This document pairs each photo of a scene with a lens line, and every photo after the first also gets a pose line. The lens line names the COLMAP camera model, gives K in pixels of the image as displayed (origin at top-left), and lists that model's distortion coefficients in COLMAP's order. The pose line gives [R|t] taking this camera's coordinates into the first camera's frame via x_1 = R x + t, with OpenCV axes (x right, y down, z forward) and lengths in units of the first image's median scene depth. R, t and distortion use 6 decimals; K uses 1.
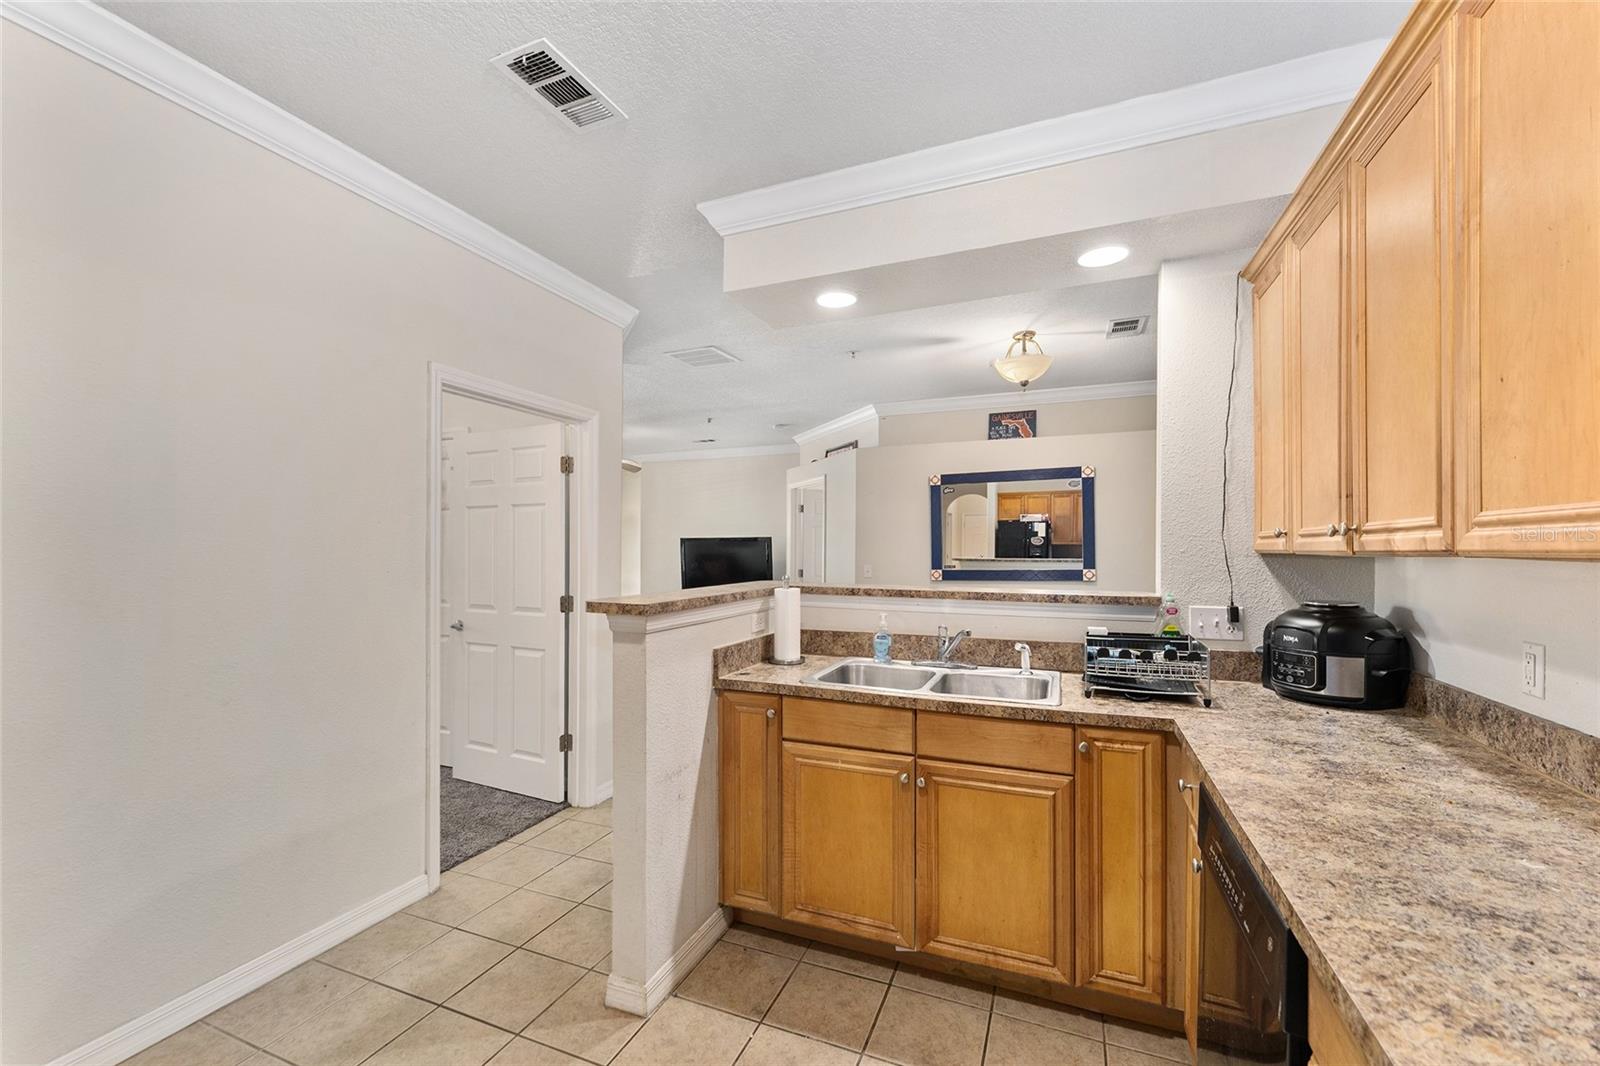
lens RADIAL K [[649.3, 0, 796.5], [0, 649.3, 548.0], [0, 0, 1]] dist [0.006470, 0.000602]
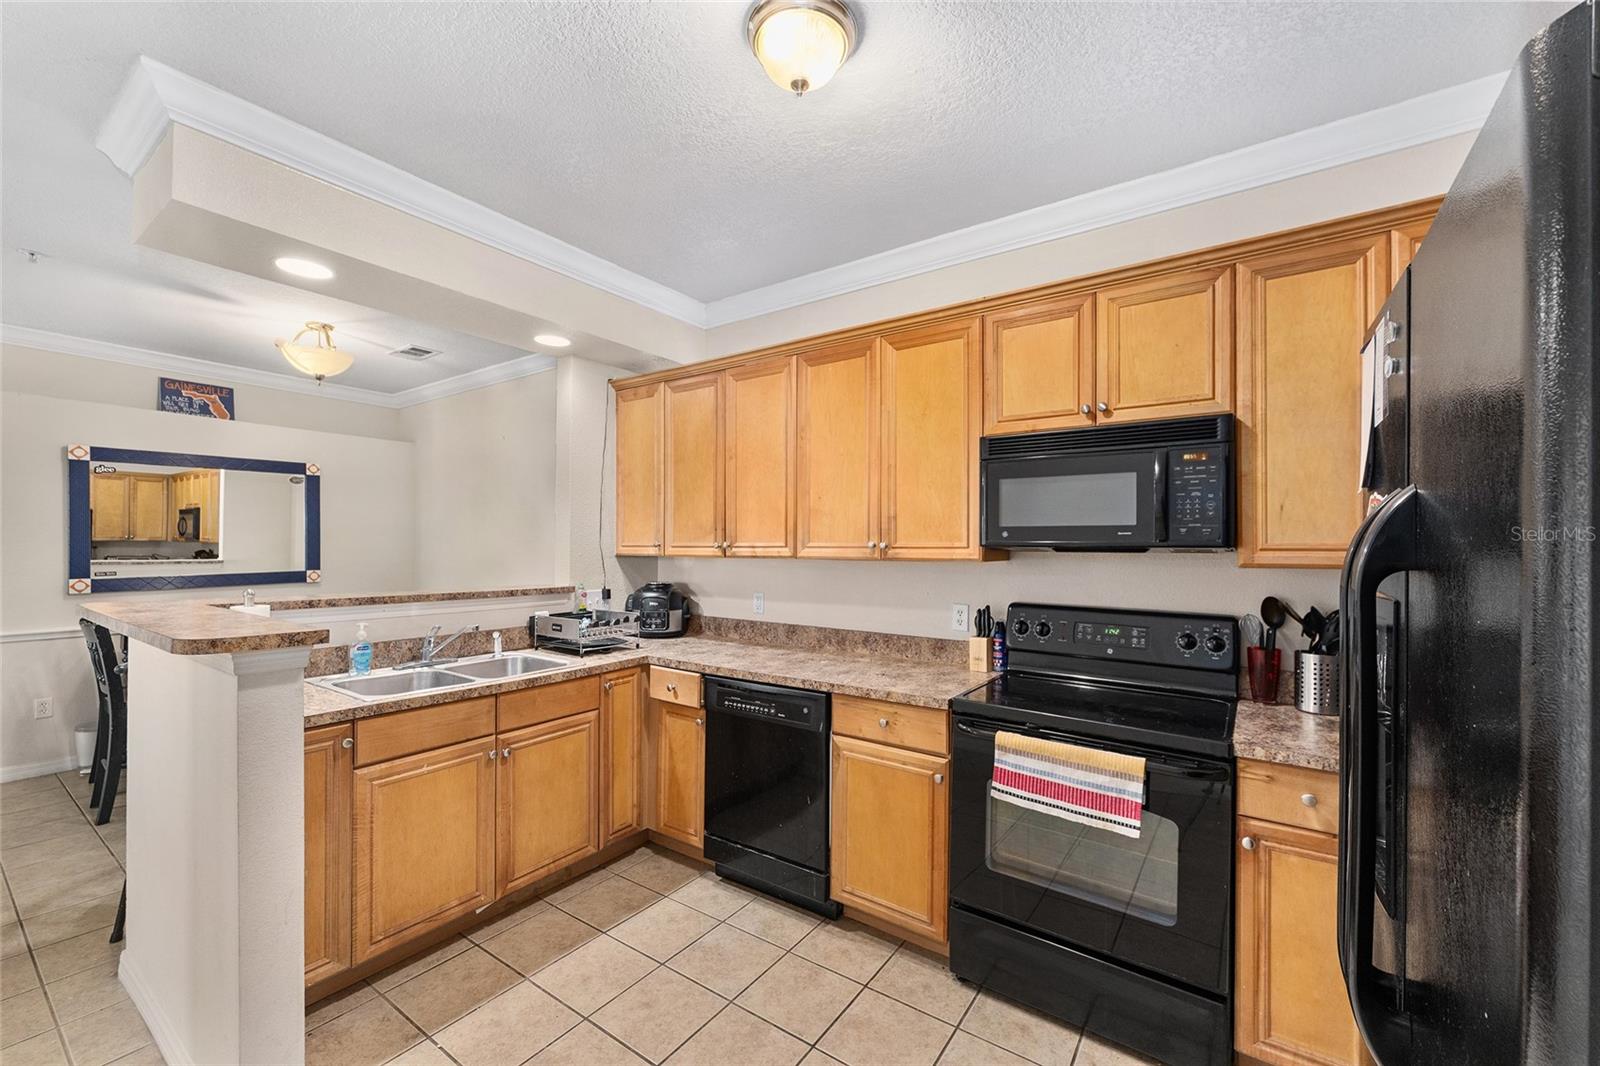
lens RADIAL K [[649.3, 0, 791.1], [0, 649.3, 541.0], [0, 0, 1]] dist [0.006470, 0.000602]
pose [[0.226703, 0.008189, 0.973930, -0.774865], [-0.005668, 0.999959, -0.007089, -0.019107], [-0.973947, -0.003913, 0.226740, 0.205475]]
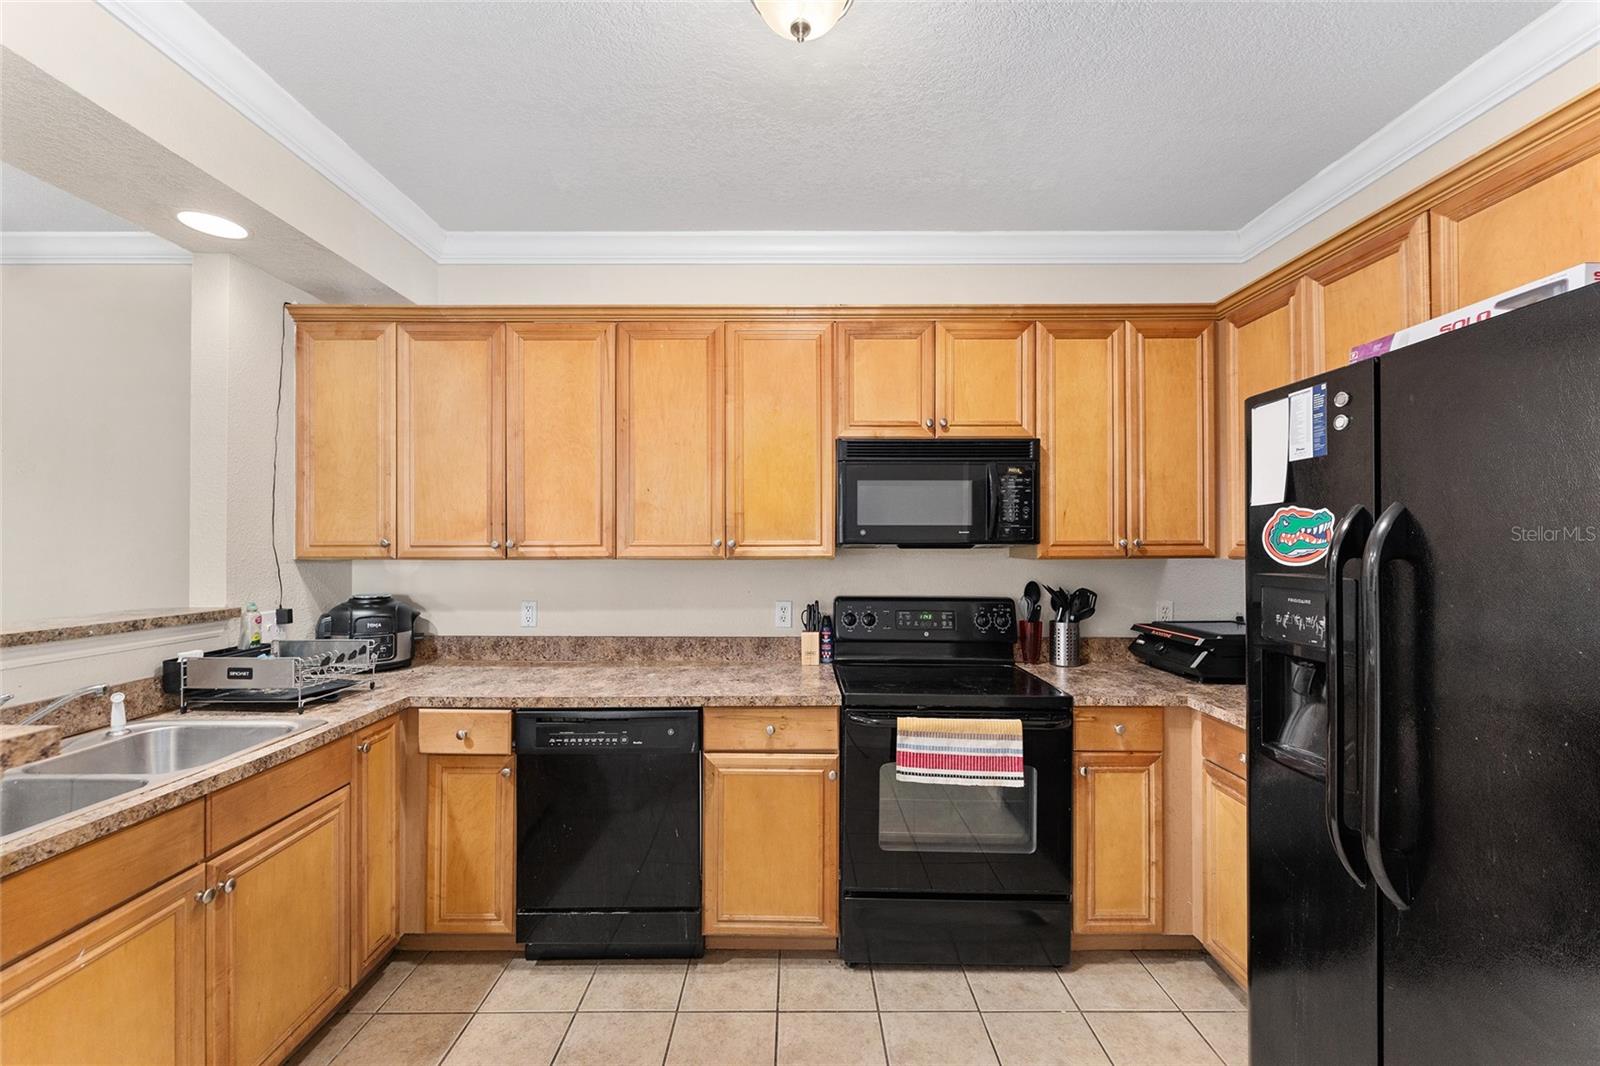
lens RADIAL K [[649.3, 0, 794.2], [0, 649.3, 540.5], [0, 0, 1]] dist [0.006470, 0.000602]
pose [[-0.379498, 0.004195, 0.925183, -0.659883], [-0.000633, 0.999988, -0.004793, -0.020174], [-0.925192, -0.002405, -0.379491, 0.631557]]
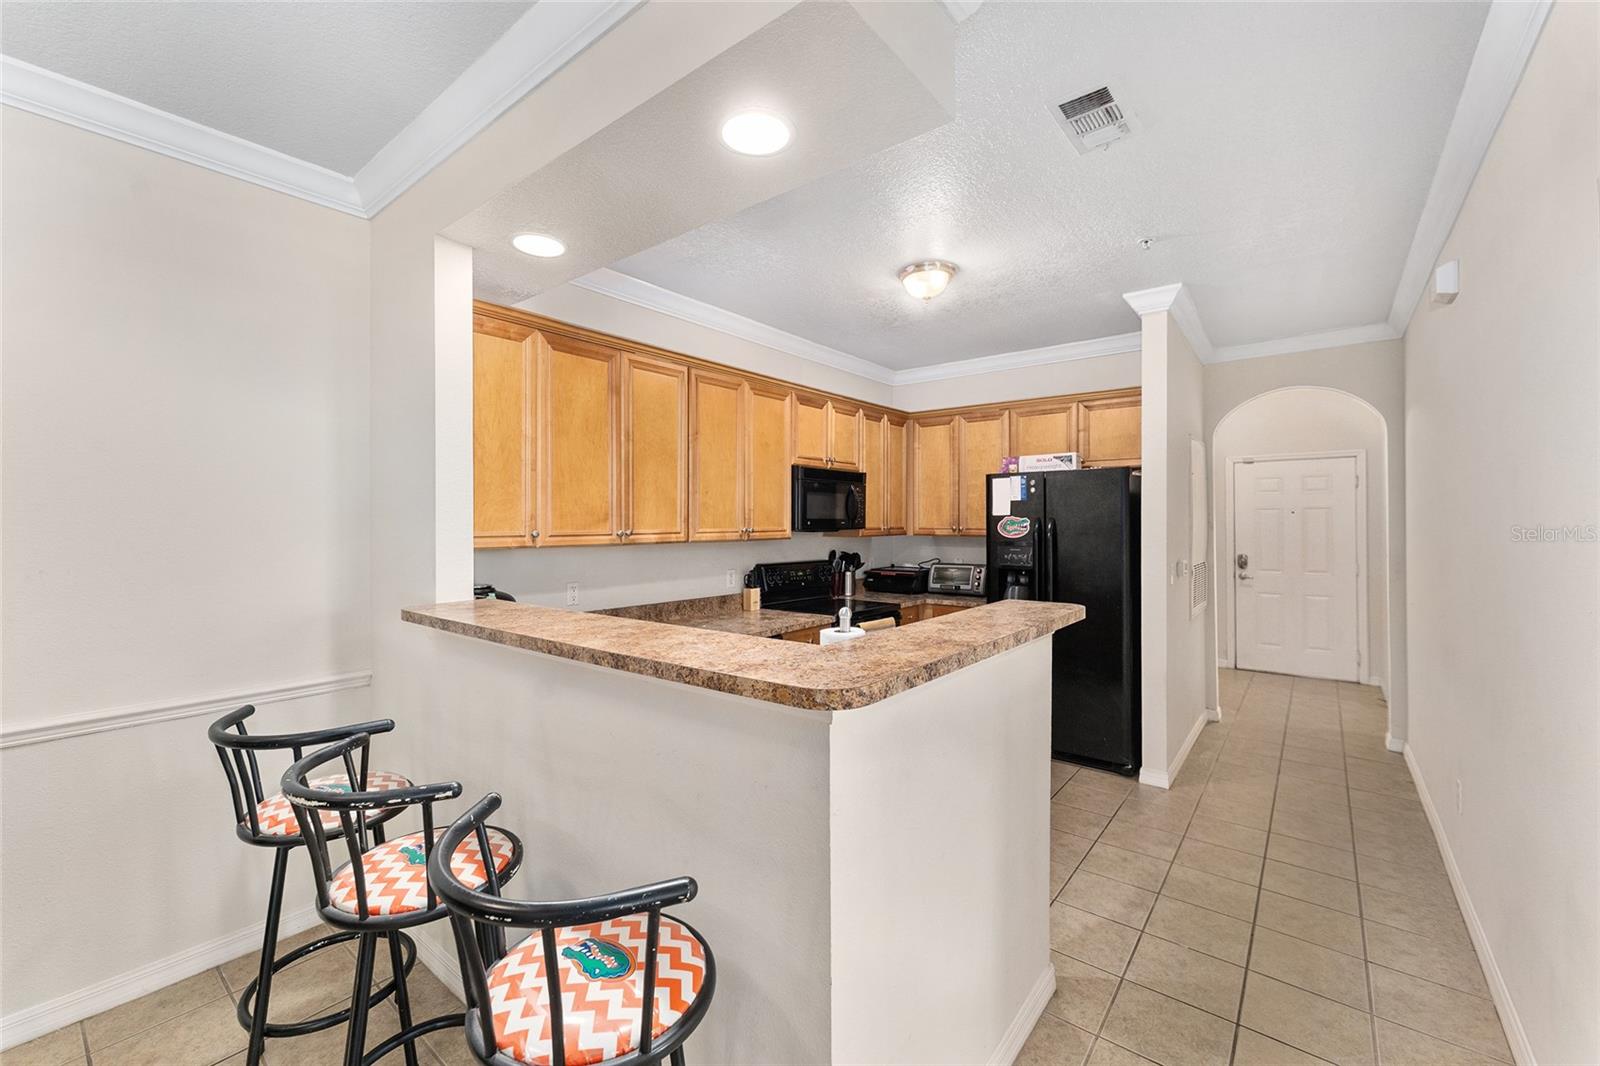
lens RADIAL K [[649.3, 0, 795.9], [0, 649.3, 521.8], [0, 0, 1]] dist [0.006470, 0.000602]
pose [[-0.958756, -0.000931, 0.284230, -0.176408], [-0.000958, 1.000000, 0.000044, -0.042580], [-0.284230, -0.000230, -0.958756, 1.870049]]
